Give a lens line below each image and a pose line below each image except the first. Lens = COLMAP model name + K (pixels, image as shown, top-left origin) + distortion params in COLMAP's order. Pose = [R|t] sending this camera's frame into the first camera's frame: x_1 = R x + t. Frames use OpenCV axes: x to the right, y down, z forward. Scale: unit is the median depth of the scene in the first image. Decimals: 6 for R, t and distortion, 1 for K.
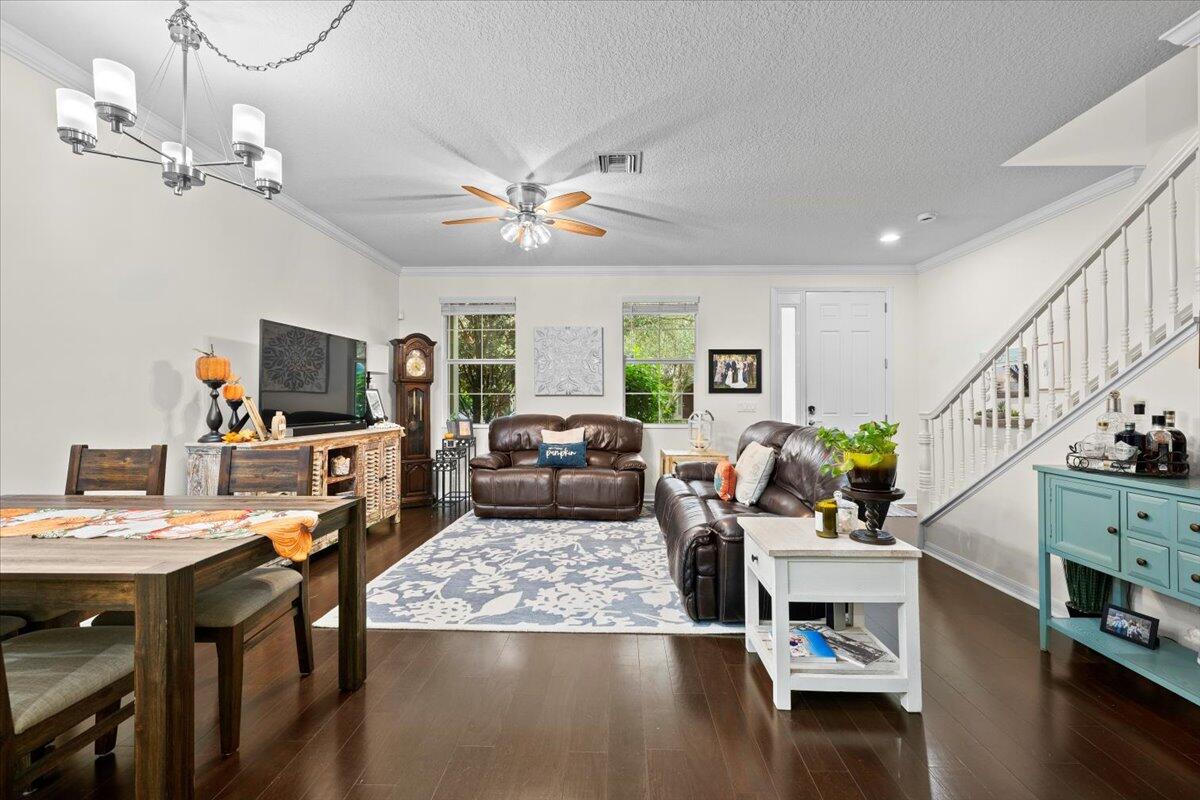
lens RADIAL K [[482.0, 0, 598.5], [0, 482.0, 397.3], [0, 0, 1]] dist [-0.003316, 0.000710]
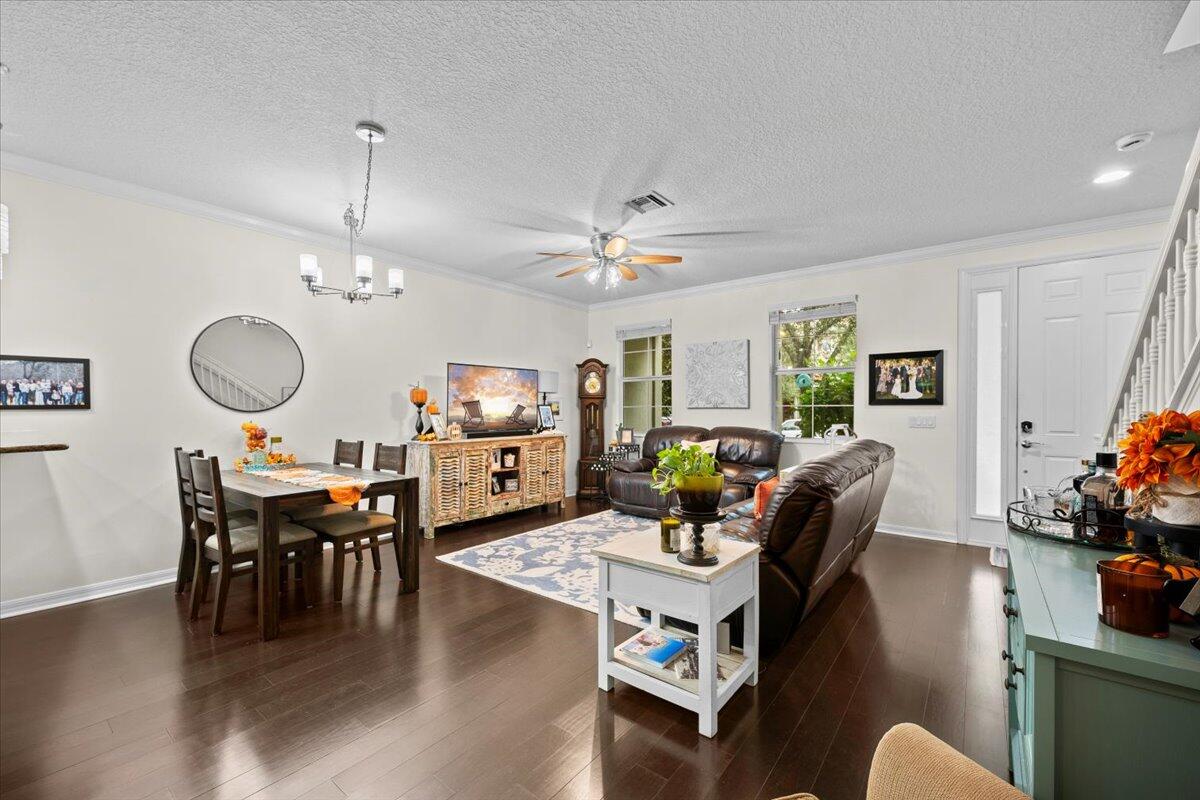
lens RADIAL K [[482.0, 0, 610.6], [0, 482.0, 408.8], [0, 0, 1]] dist [-0.003316, 0.000710]
pose [[0.806730, -0.001814, -0.590918, 0.538720], [0.007156, 0.999952, 0.006700, -0.016248], [0.590877, -0.009634, 0.806704, 0.041858]]
